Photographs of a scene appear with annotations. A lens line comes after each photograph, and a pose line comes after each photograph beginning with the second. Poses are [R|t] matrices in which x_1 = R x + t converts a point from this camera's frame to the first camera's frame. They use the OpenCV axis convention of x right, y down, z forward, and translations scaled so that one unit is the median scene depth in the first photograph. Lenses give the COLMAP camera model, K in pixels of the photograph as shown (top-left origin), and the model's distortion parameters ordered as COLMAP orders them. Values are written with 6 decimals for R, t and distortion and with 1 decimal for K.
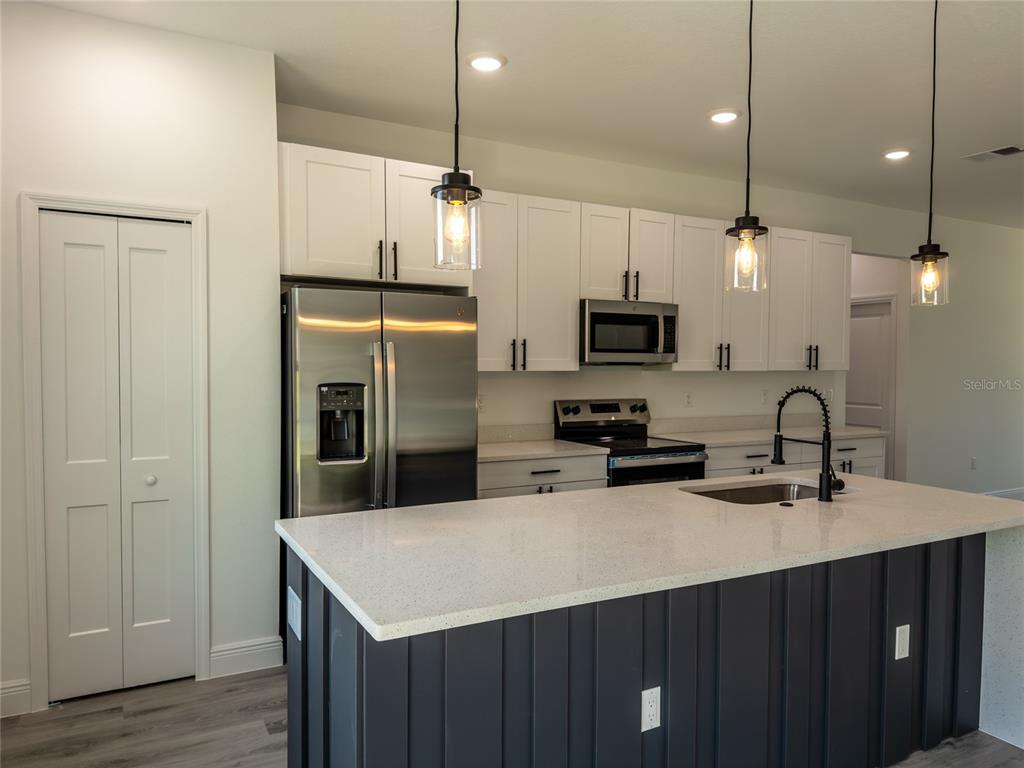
lens RADIAL K [[714.1, 0, 515.4], [0, 714.1, 391.5], [0, 0, 1]] dist [0.010125, -0.023794]
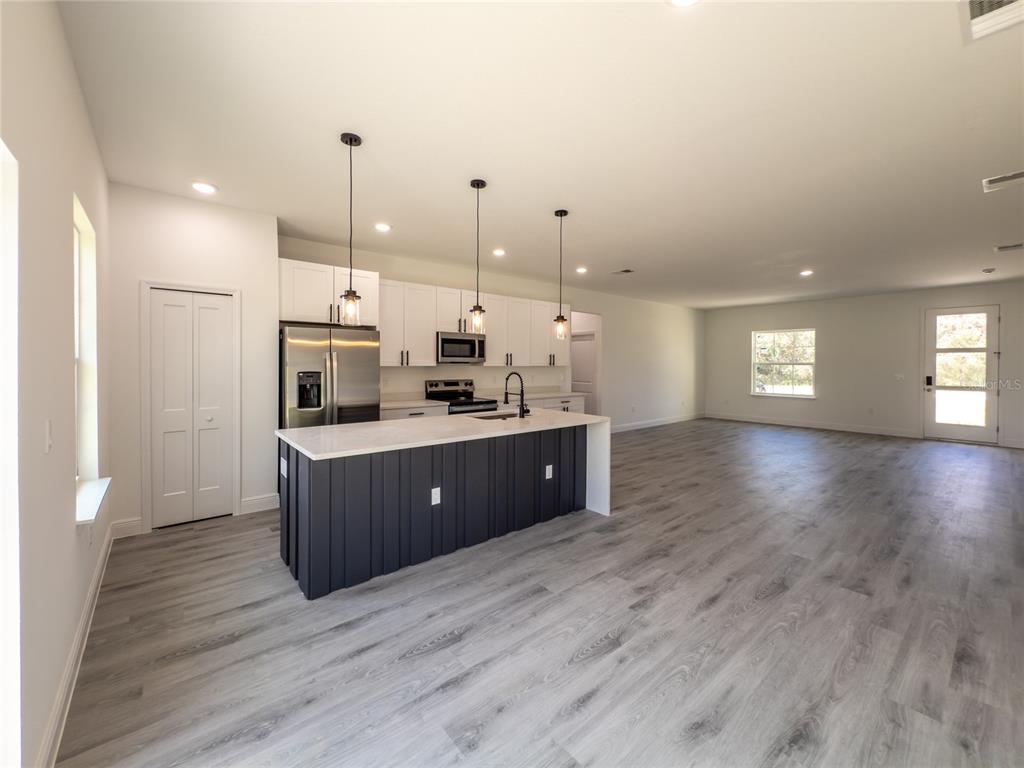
lens RADIAL K [[394.7, 0, 518.7], [0, 394.7, 365.9], [0, 0, 1]] dist [-0.015156, 0.000072]
pose [[0.973626, -0.002612, 0.228133, 0.095986], [0.009718, 0.999502, -0.030027, 0.012613], [-0.227941, 0.031452, 0.973167, -0.283936]]
